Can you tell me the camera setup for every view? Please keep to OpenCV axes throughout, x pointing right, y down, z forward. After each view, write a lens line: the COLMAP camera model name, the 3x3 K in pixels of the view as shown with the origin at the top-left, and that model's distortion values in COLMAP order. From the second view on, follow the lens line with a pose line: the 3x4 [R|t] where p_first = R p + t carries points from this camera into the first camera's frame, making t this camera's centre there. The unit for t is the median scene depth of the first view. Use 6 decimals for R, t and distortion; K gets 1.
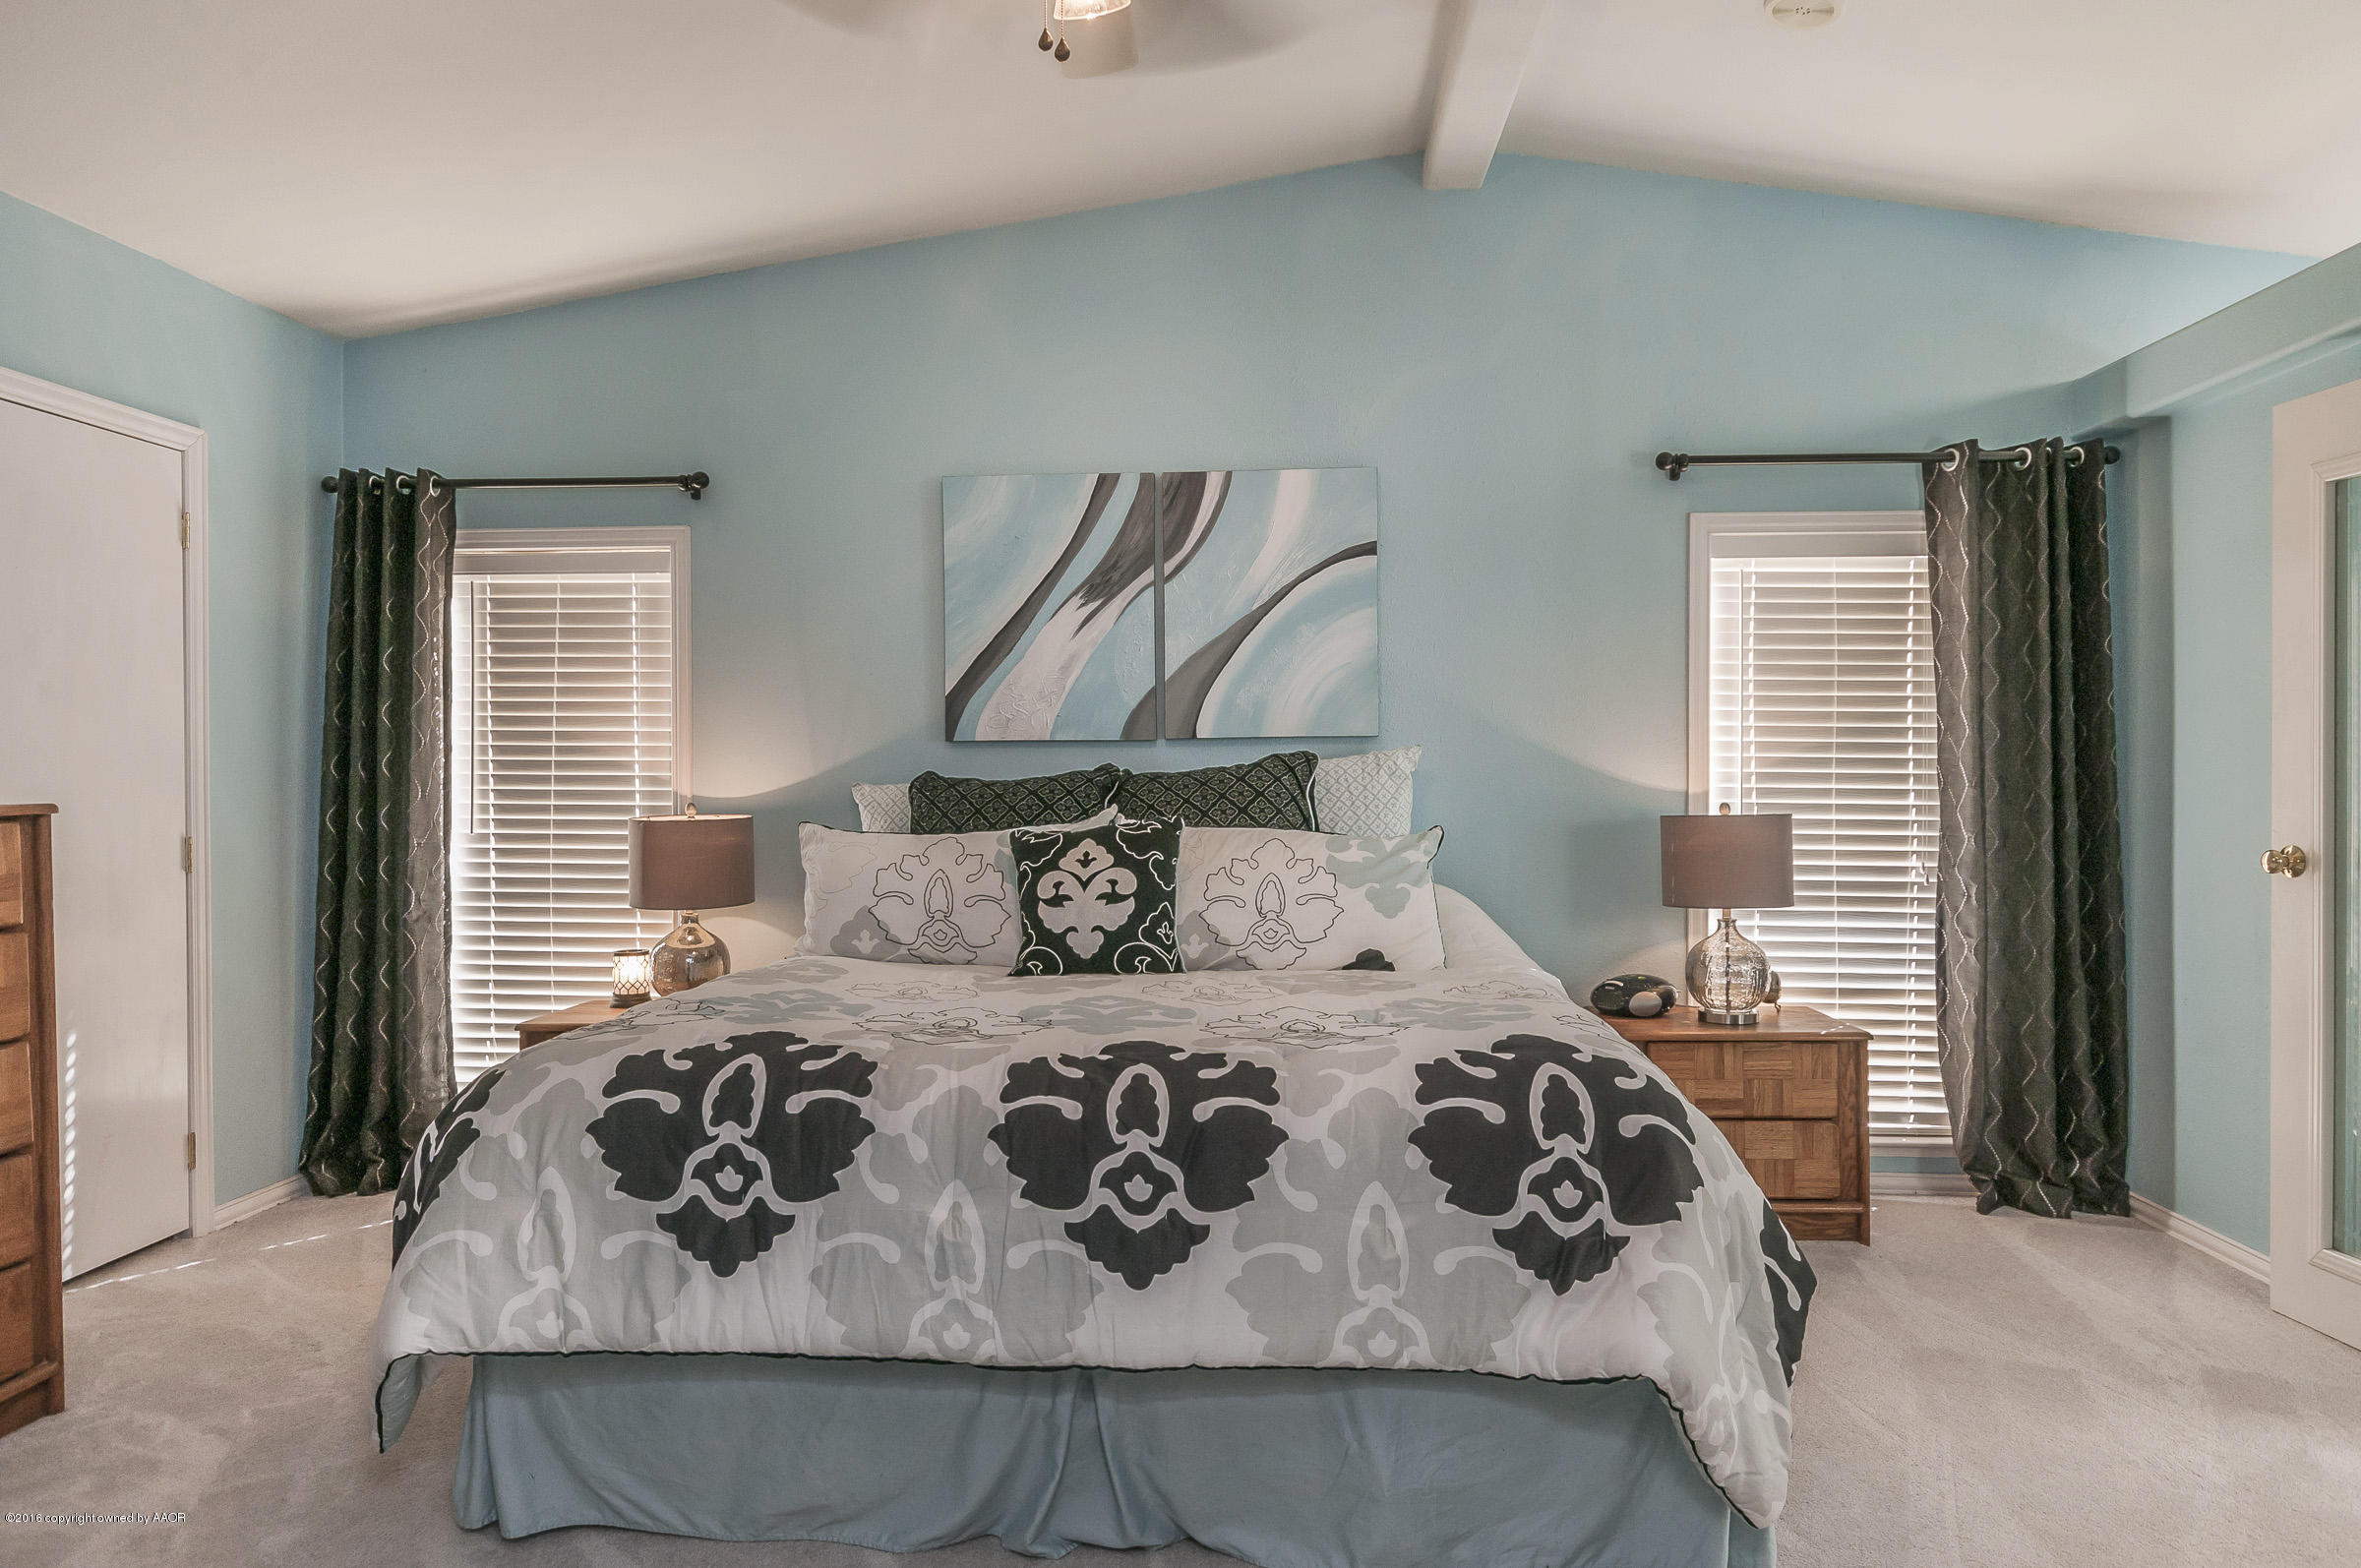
lens RADIAL K [[1934.1, 0, 1180.5], [0, 1934.1, 784.0], [0, 0, 1]] dist [0.058907, -0.134717]
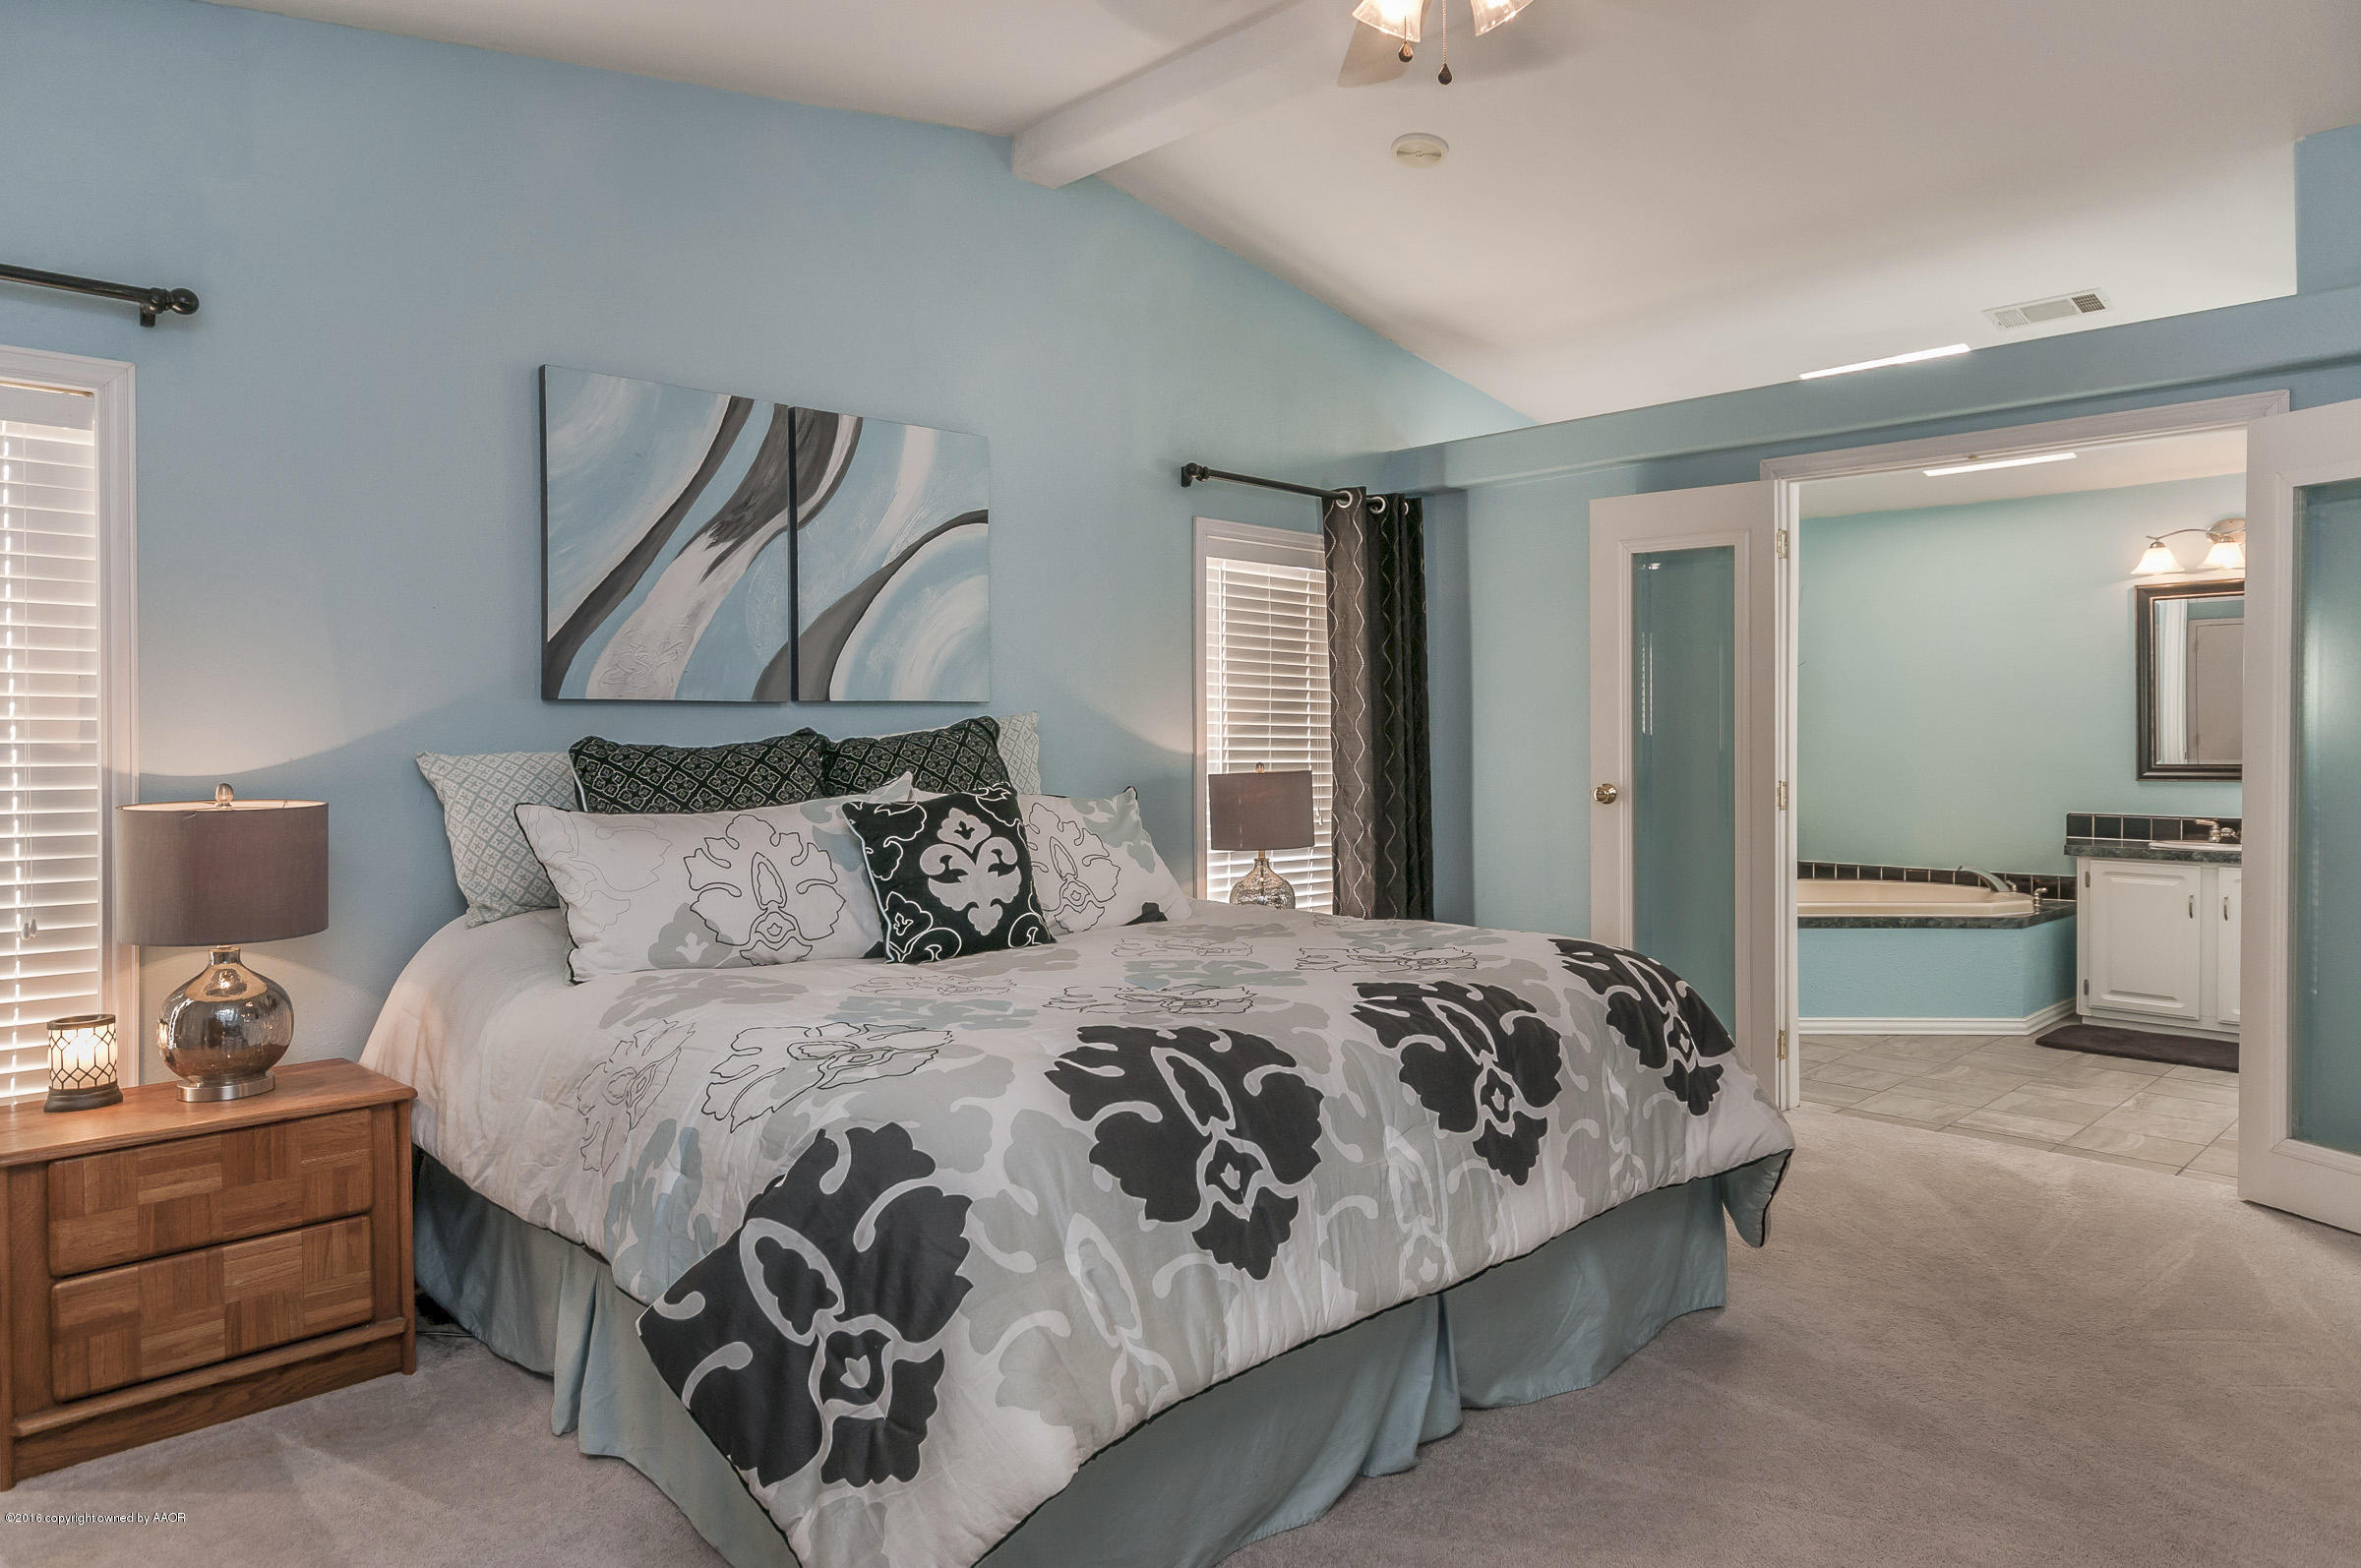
lens RADIAL K [[1978.5, 0, 1180.5], [0, 1978.5, 784.0], [0, 0, 1]] dist [0.003786, 0.067279]
pose [[0.484213, -0.020137, 0.874718, -0.795389], [0.011330, 0.999796, 0.016744, 0.002018], [-0.874877, 0.001803, 0.484342, 0.429778]]
